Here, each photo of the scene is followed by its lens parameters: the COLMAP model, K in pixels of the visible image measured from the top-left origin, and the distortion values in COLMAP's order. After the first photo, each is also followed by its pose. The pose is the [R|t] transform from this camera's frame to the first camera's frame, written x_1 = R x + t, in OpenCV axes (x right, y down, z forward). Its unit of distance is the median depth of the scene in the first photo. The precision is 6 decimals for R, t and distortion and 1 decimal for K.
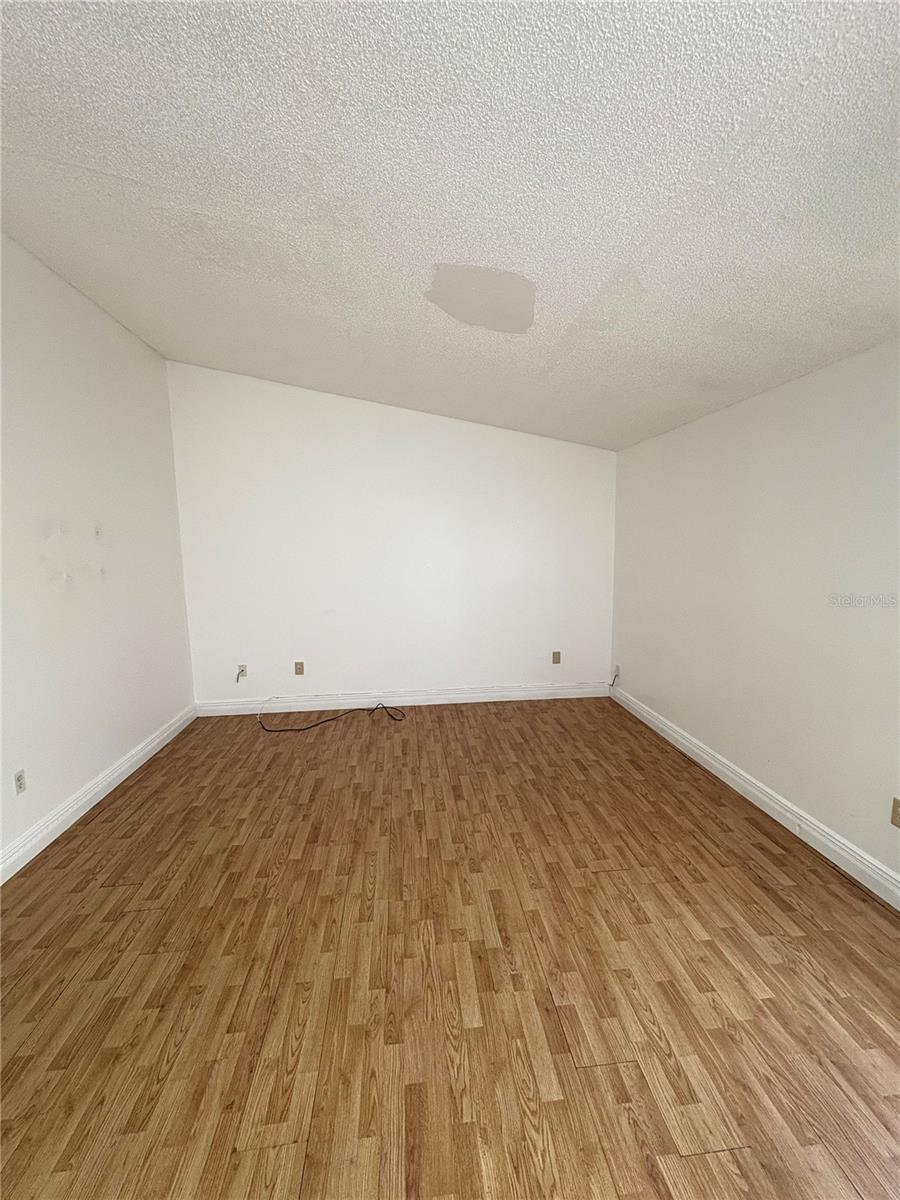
lens RADIAL K [[479.7, 0, 450.7], [0, 479.7, 598.9], [0, 0, 1]] dist [0.001072, 0.000138]
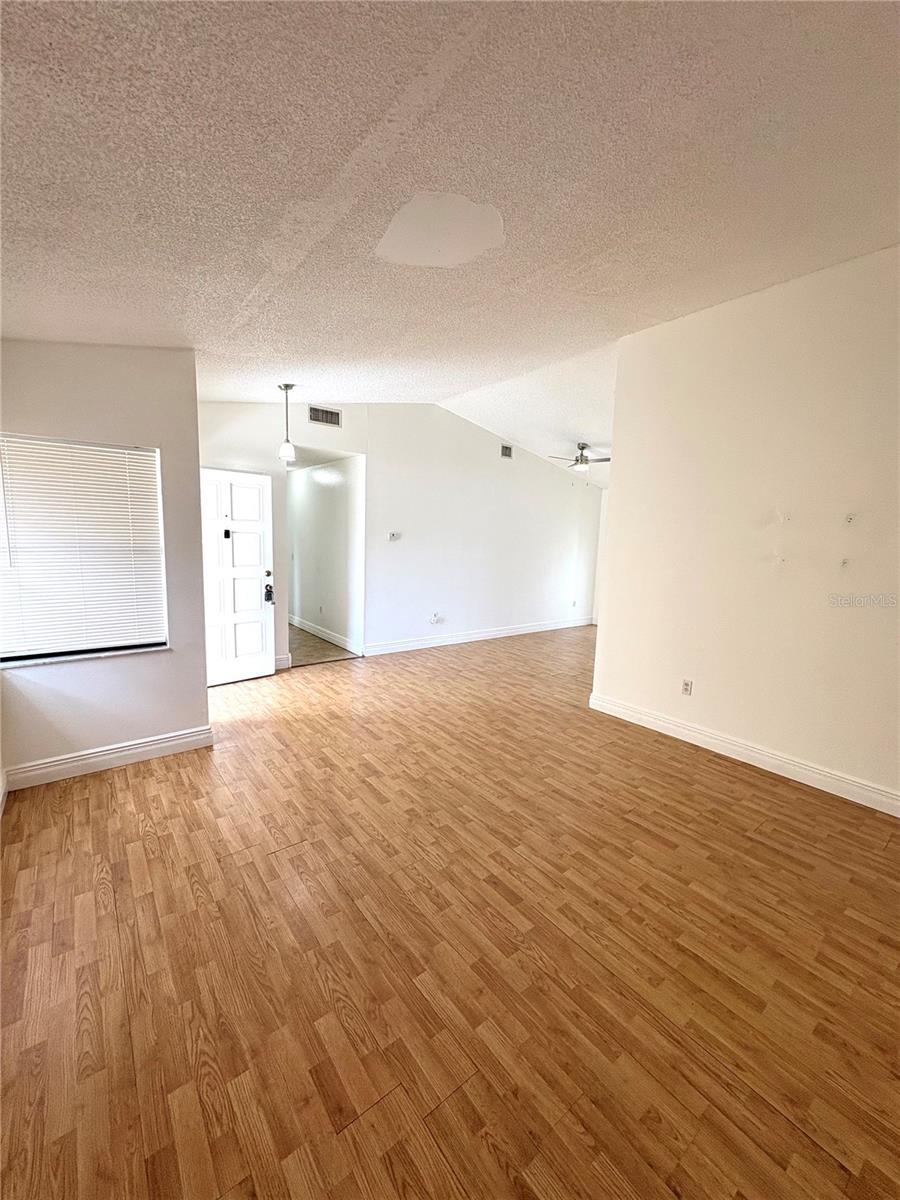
lens RADIAL K [[479.7, 0, 450.7], [0, 479.7, 598.9], [0, 0, 1]] dist [0.001072, 0.000138]
pose [[-0.847398, 0.057097, -0.527879, 0.537662], [-0.083612, 0.967447, 0.238862, -0.194995], [0.524333, 0.246548, -0.815039, 1.844017]]
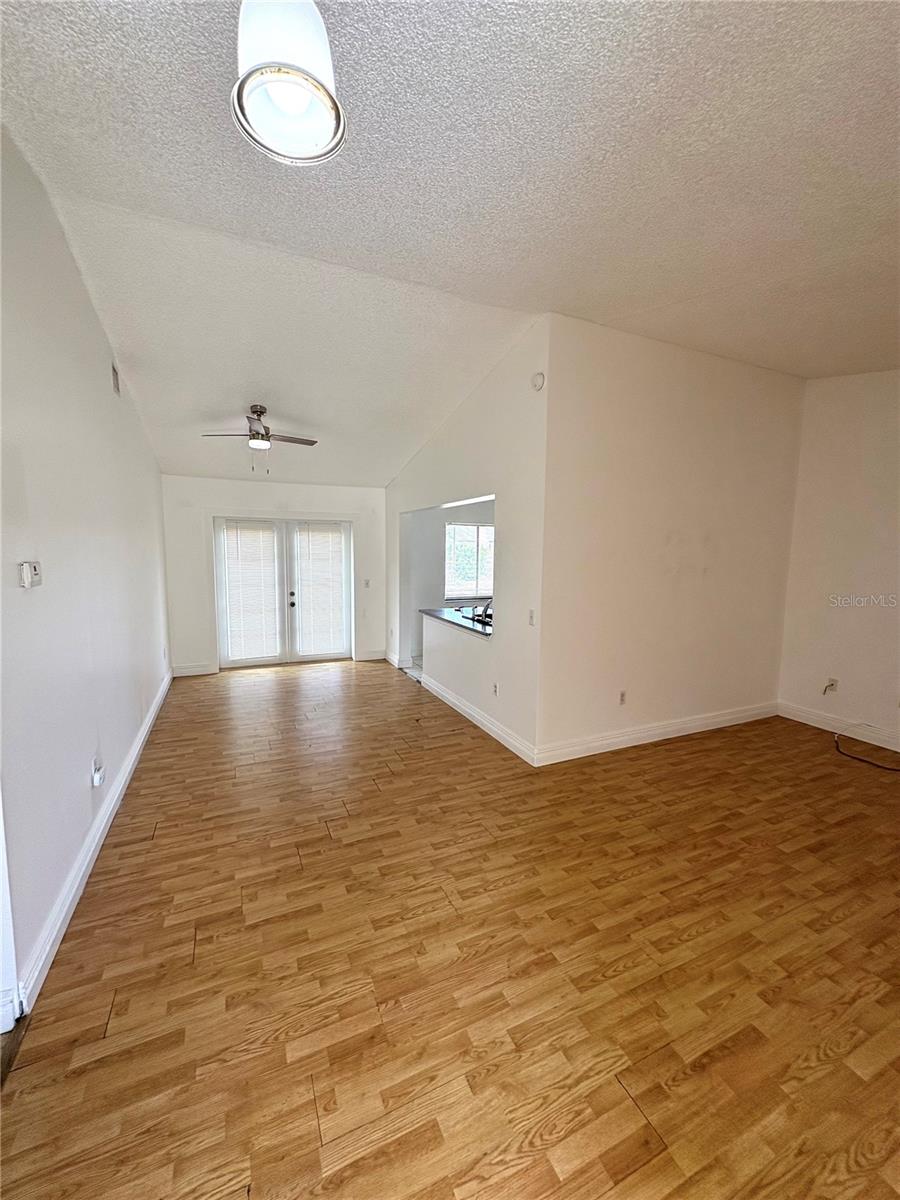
lens RADIAL K [[479.7, 0, 450.7], [0, 479.7, 598.9], [0, 0, 1]] dist [0.001072, 0.000138]
pose [[0.322204, 0.121640, -0.938823, 0.381039], [-0.132150, 0.987780, 0.082630, 0.004512], [0.937401, 0.097442, 0.334341, -0.096660]]
